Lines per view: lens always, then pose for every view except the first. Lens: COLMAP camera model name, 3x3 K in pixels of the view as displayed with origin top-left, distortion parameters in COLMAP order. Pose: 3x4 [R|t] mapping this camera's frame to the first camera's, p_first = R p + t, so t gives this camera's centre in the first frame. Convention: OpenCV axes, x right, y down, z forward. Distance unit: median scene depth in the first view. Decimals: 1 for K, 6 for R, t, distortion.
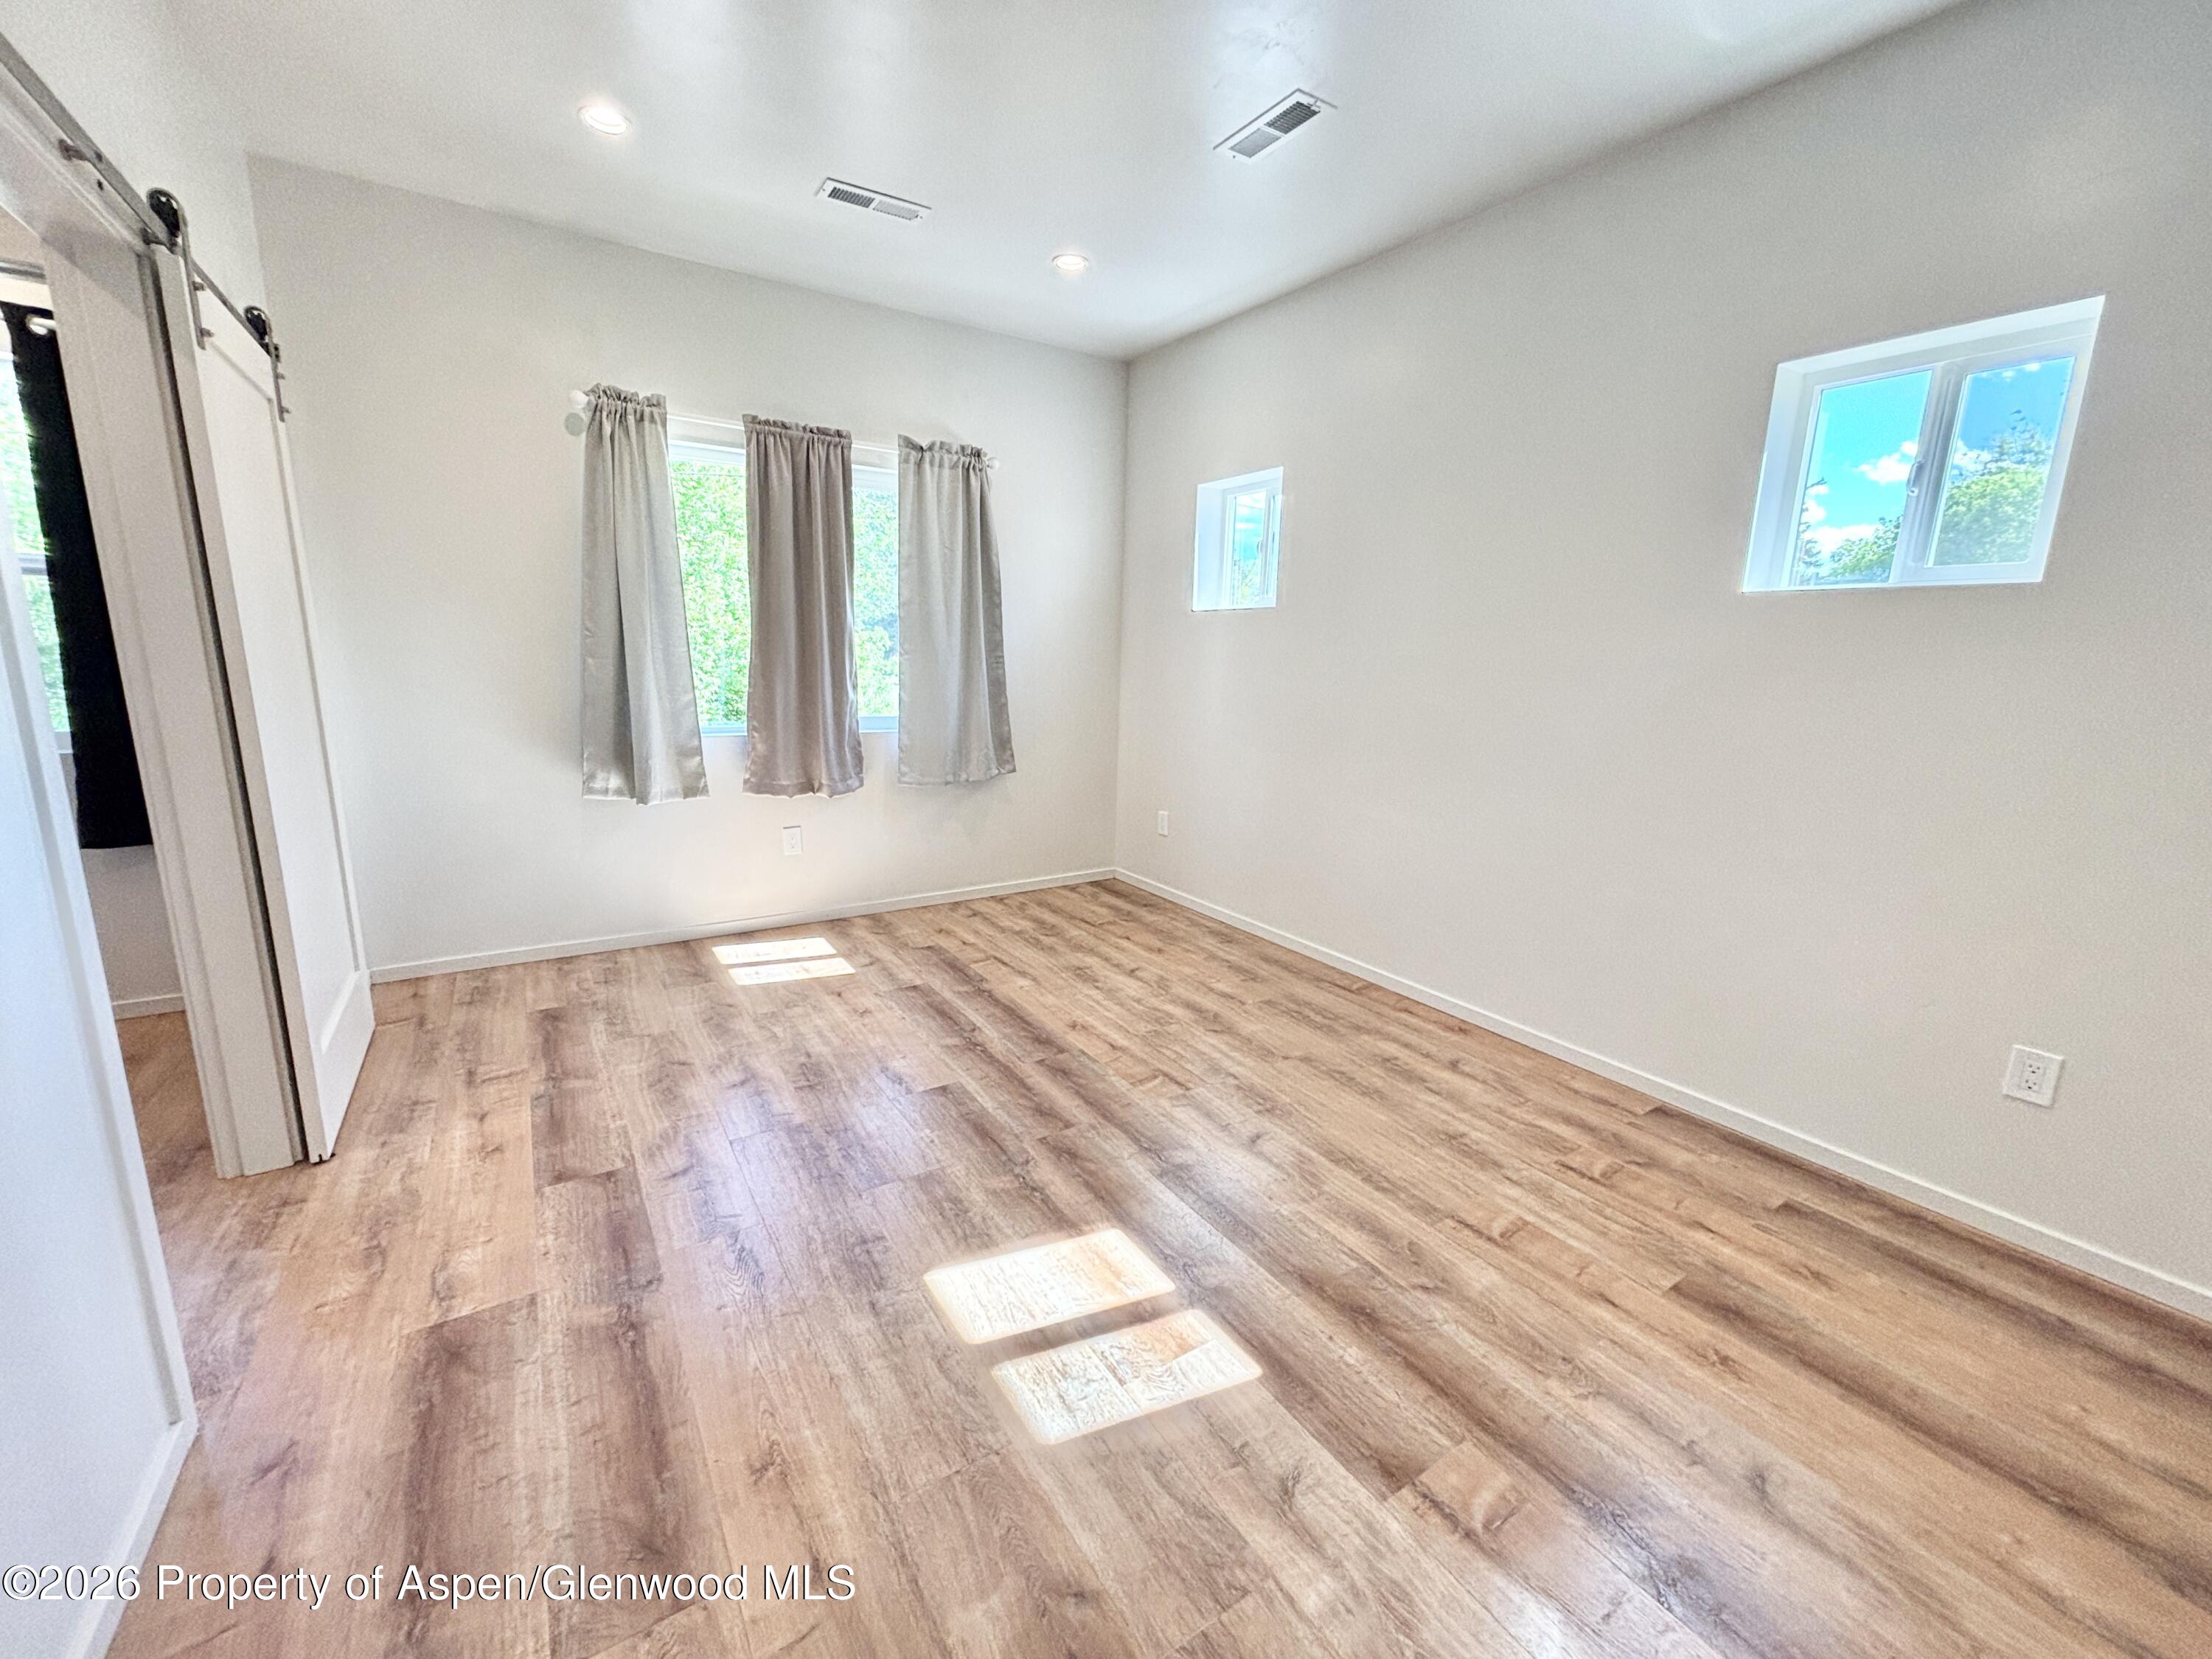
lens RADIAL K [[876.5, 0, 1098.5], [0, 876.5, 835.0], [0, 0, 1]] dist [-0.022207, -0.000159]
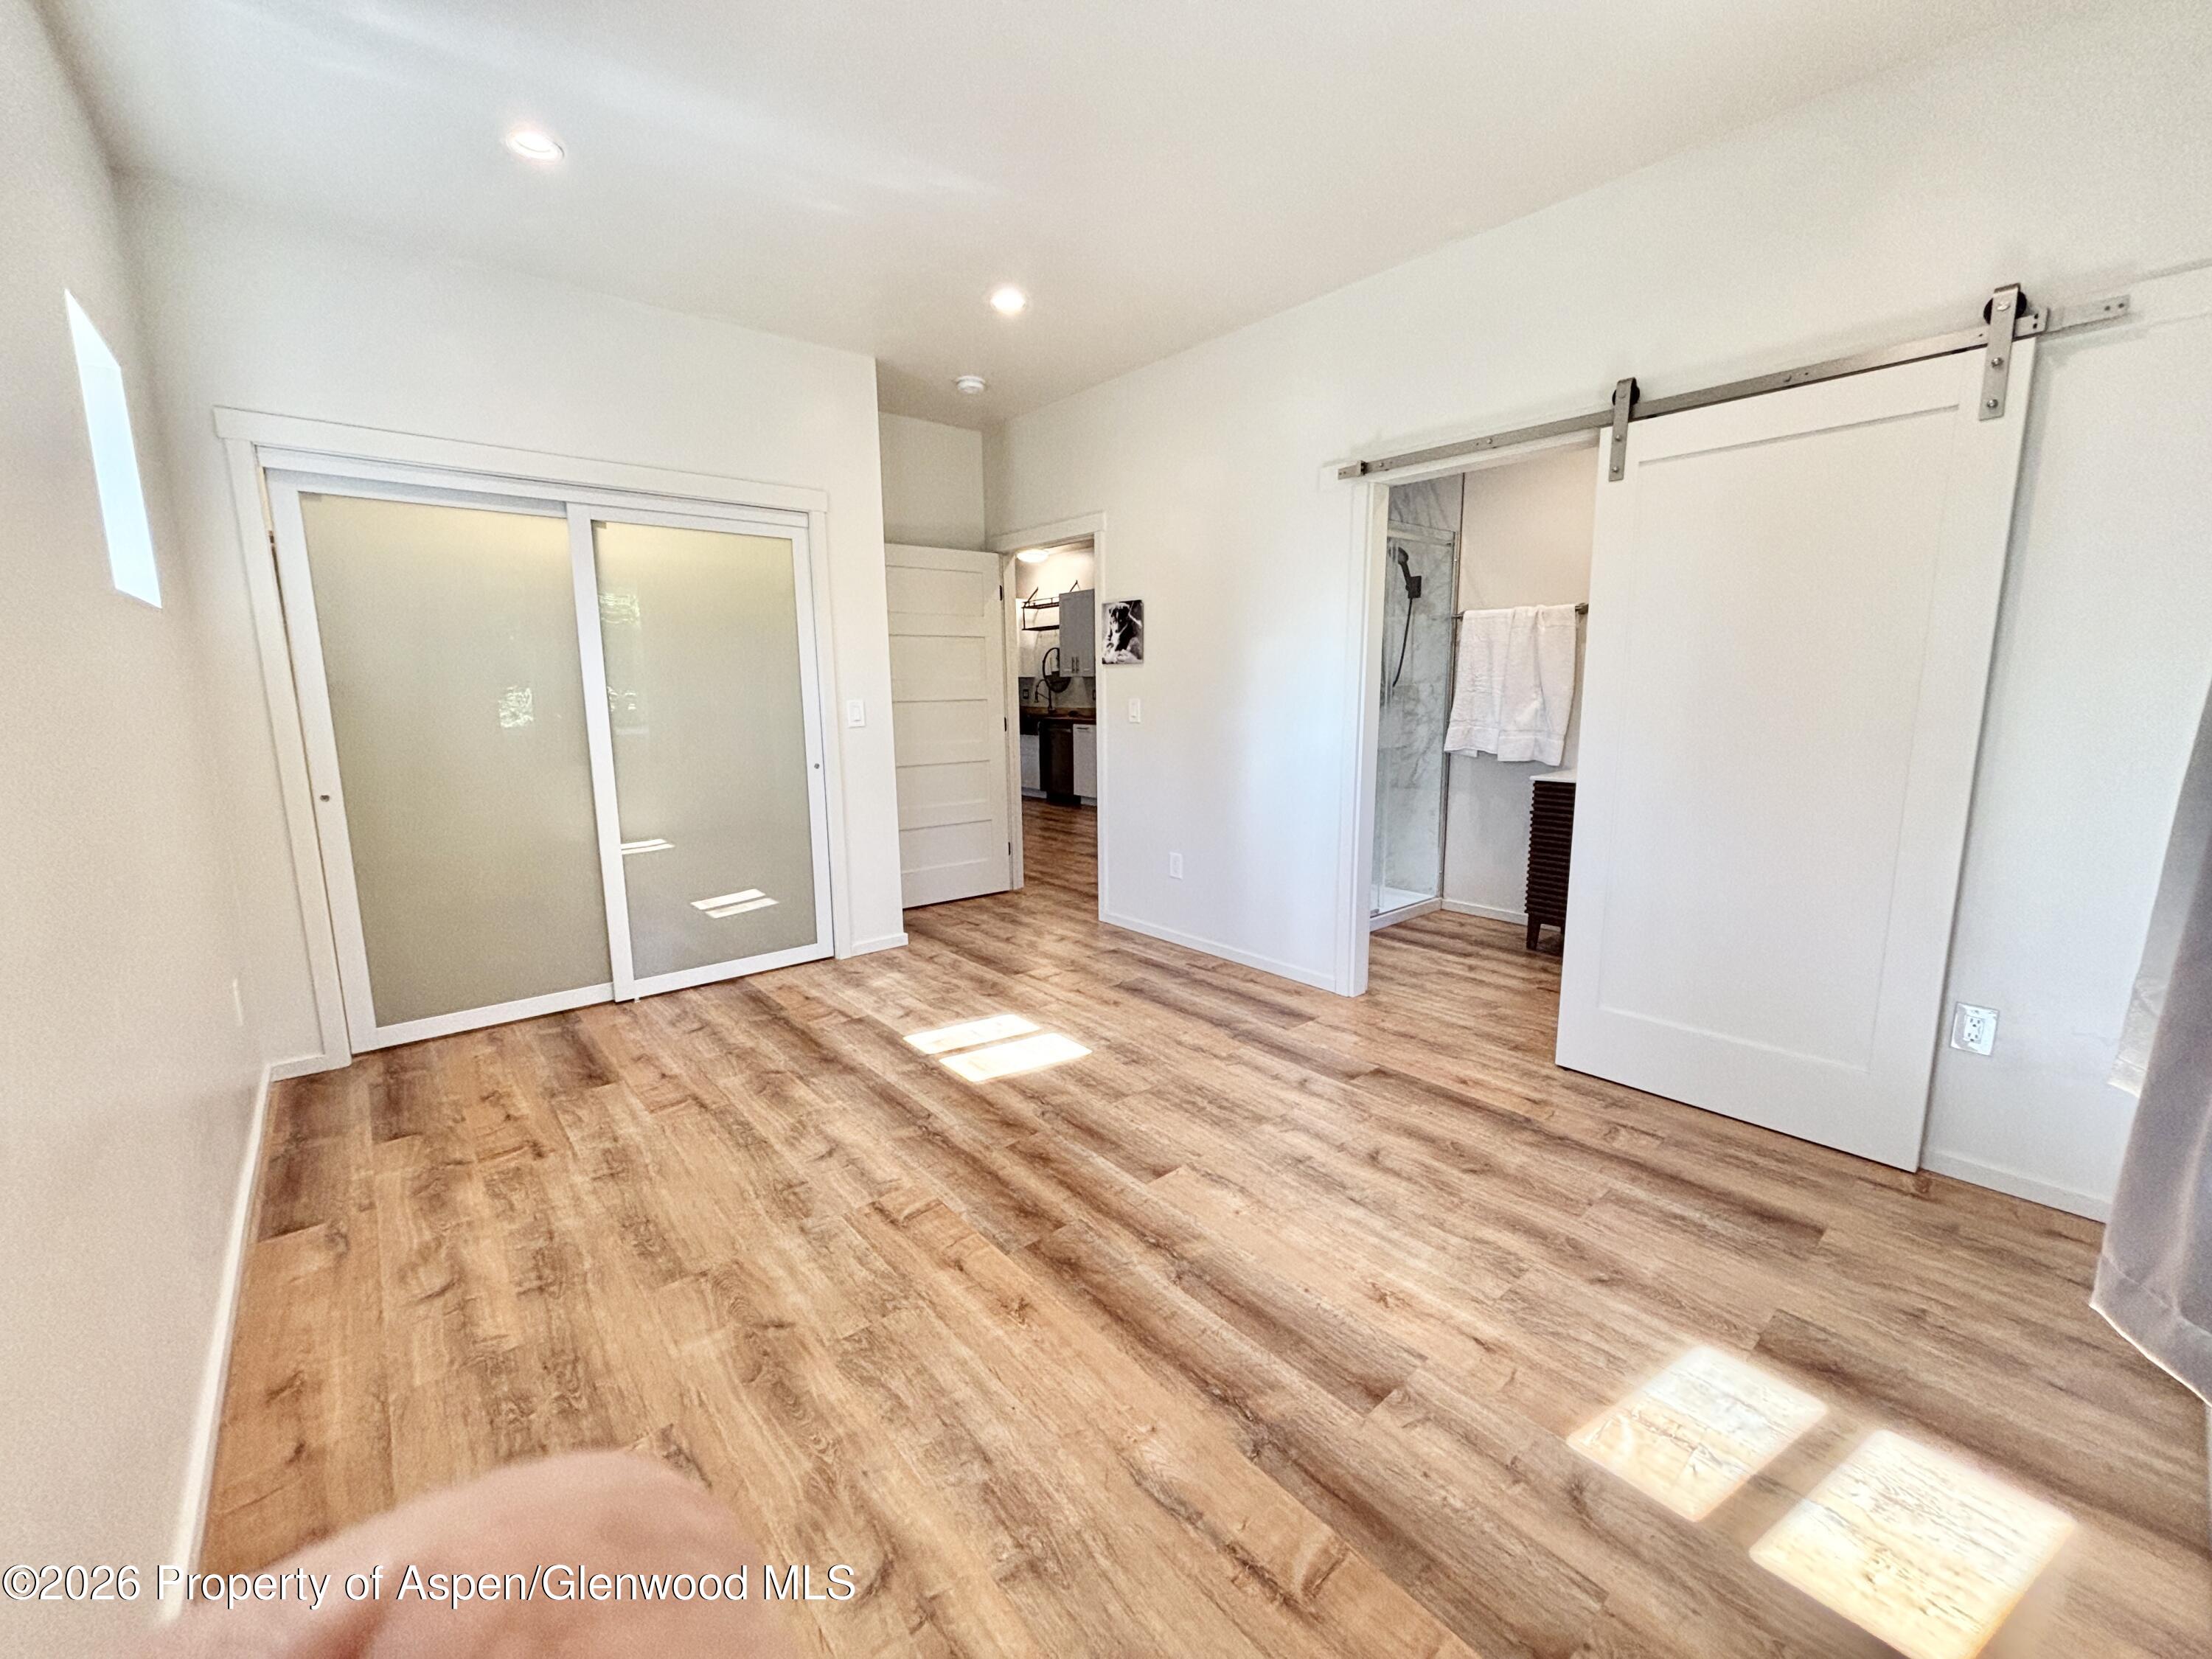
lens RADIAL K [[892.7, 0, 1106.0], [0, 892.7, 829.5], [0, 0, 1]] dist [-0.030800, 0.000089]
pose [[-0.990993, 0.002197, -0.133898, -0.005182], [-0.045958, 0.933561, 0.355459, -0.357094], [0.125783, 0.358411, -0.925052, 1.710997]]
